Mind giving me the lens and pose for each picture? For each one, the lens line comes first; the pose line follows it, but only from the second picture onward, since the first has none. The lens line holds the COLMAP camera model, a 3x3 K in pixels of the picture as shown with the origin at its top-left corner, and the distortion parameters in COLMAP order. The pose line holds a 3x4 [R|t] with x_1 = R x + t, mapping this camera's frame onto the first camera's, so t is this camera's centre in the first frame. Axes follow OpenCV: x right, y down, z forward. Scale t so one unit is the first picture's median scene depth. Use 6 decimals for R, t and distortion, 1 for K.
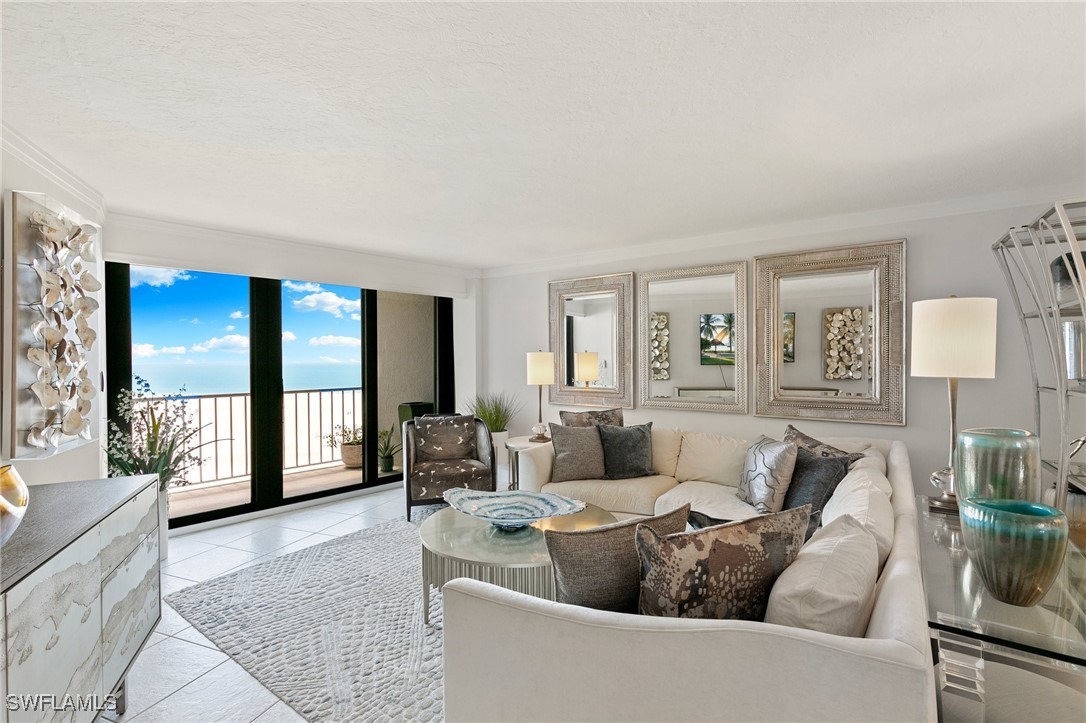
lens RADIAL K [[490.6, 0, 543.0], [0, 490.6, 361.5], [0, 0, 1]] dist [0.009519, 0.000289]
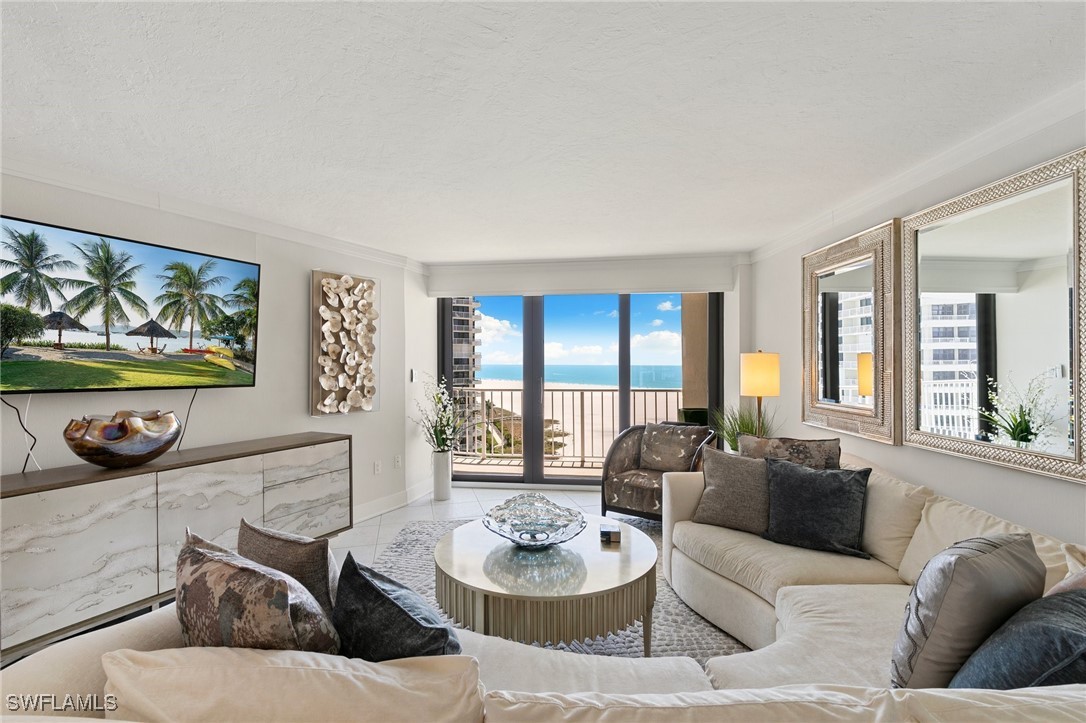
lens RADIAL K [[482.5, 0, 540.6], [0, 482.5, 371.2], [0, 0, 1]] dist [0.002323, -0.043762]
pose [[0.589221, 0.016517, -0.807803, 0.369024], [0.000811, 0.999778, 0.021034, -0.006410], [0.807972, -0.013049, 0.589077, 0.269161]]
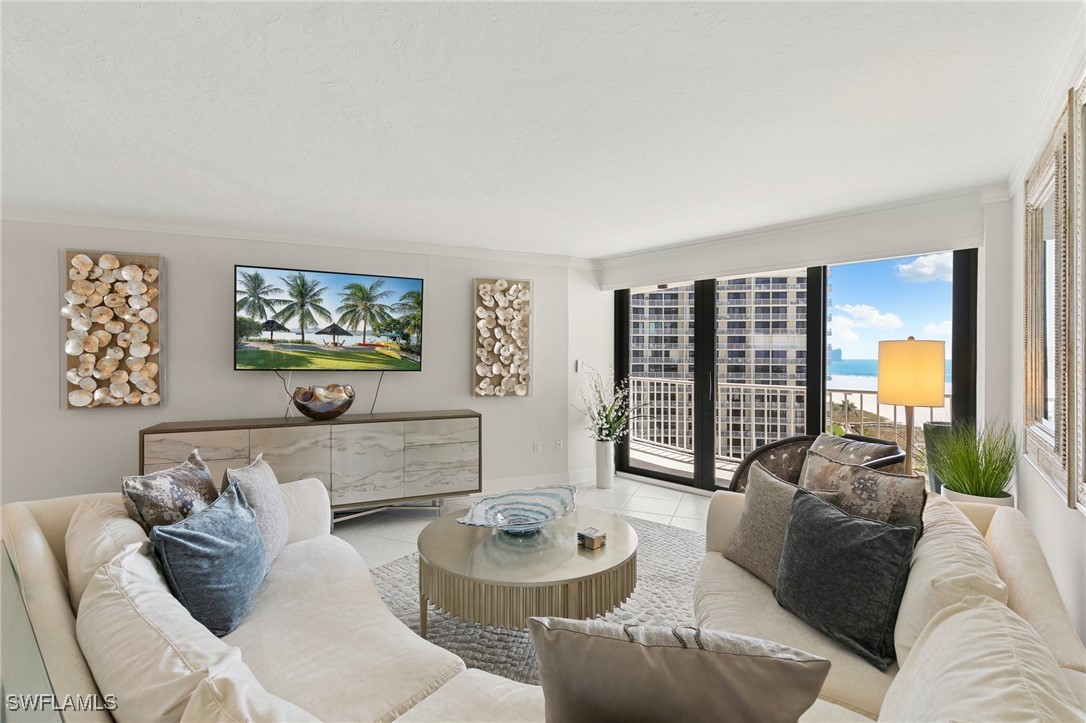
lens RADIAL K [[484.6, 0, 543.0], [0, 484.6, 361.5], [0, 0, 1]] dist [0.010425, -0.000024]
pose [[-0.040087, 0.015441, -0.999077, 0.476820], [-0.002994, 0.999874, 0.015573, -0.003609], [0.999192, 0.003616, -0.040036, 0.599586]]
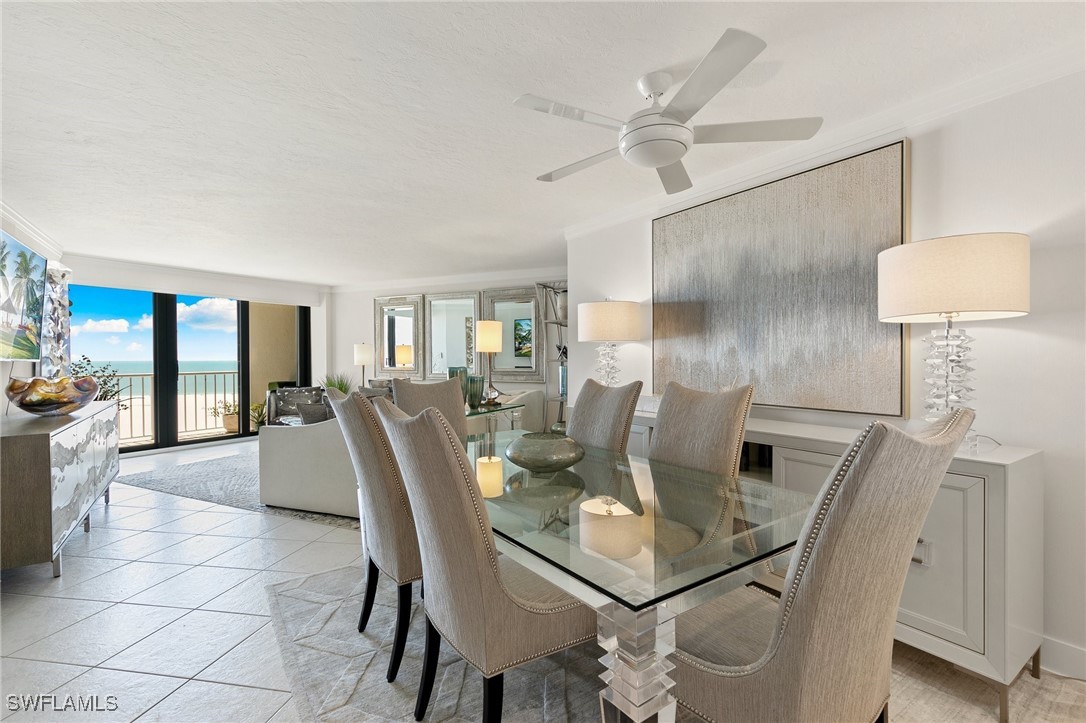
lens RADIAL K [[484.6, 0, 543.0], [0, 484.6, 361.5], [0, 0, 1]] dist [0.010425, -0.000024]
pose [[0.983240, -0.000924, 0.182315, 0.256229], [0.000188, 0.999992, 0.004057, 0.027674], [-0.182318, -0.003955, 0.983232, -0.577333]]
